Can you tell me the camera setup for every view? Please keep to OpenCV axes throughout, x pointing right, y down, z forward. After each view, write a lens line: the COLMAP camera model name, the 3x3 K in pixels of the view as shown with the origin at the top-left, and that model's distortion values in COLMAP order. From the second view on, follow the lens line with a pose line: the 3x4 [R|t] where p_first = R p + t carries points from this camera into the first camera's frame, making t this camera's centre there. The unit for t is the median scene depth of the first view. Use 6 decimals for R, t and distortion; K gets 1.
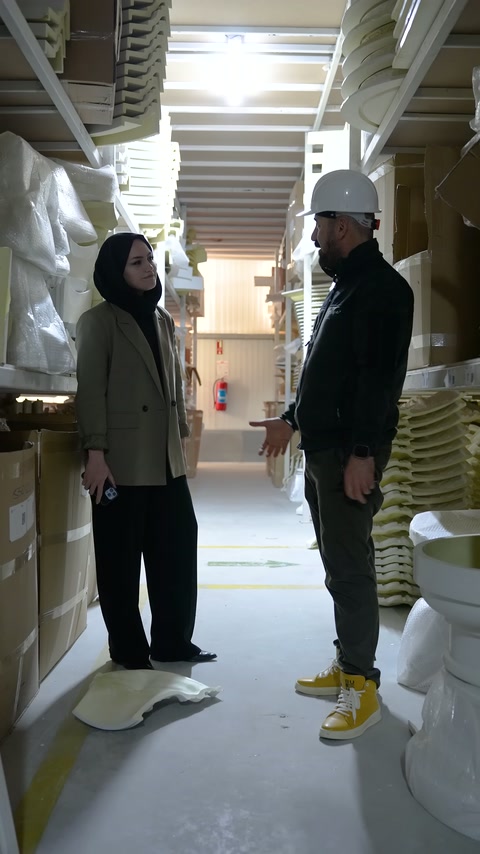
lens RADIAL K [[892.0, 0, 240.0], [0, 892.0, 427.0], [0, 0, 1]] dist [-0.002663, -0.011699]
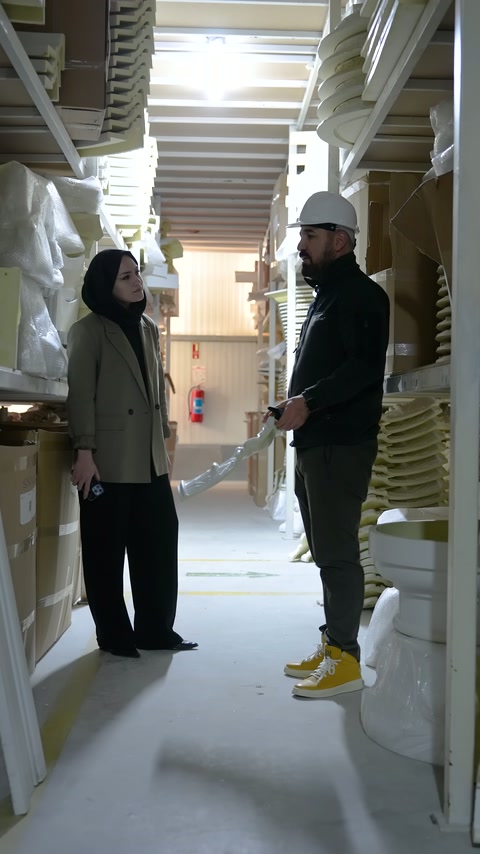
lens RADIAL K [[1080.0, 0, 240.0], [0, 1080.0, 427.0], [0, 0, 1]] dist [-0.001461, -0.012424]
pose [[0.999779, 0.003628, 0.020691, -0.002895], [-0.003271, 0.999845, -0.017283, 0.015603], [-0.020750, 0.017212, 0.999637, -0.235221]]
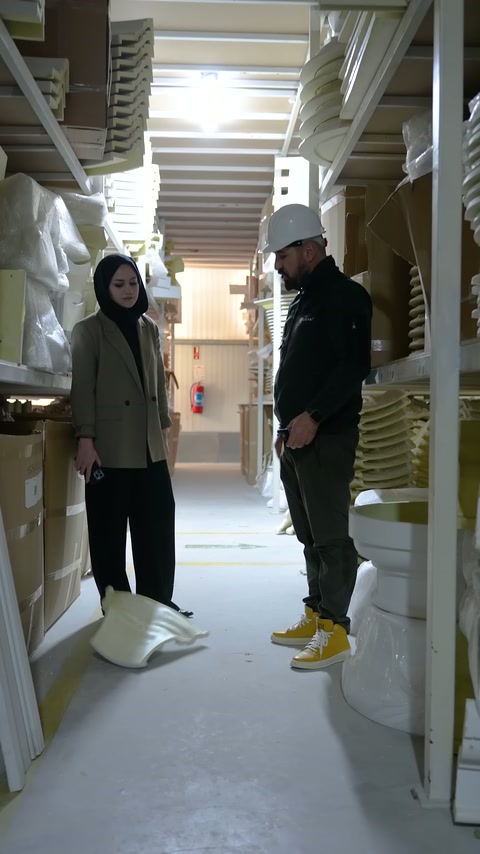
lens RADIAL K [[892.0, 0, 240.0], [0, 892.0, 427.0], [0, 0, 1]] dist [-0.002663, -0.011699]
pose [[0.999672, -0.000785, 0.025601, 0.004592], [0.000946, 0.999980, -0.006279, 0.014566], [-0.025596, 0.006301, 0.999653, -0.145742]]
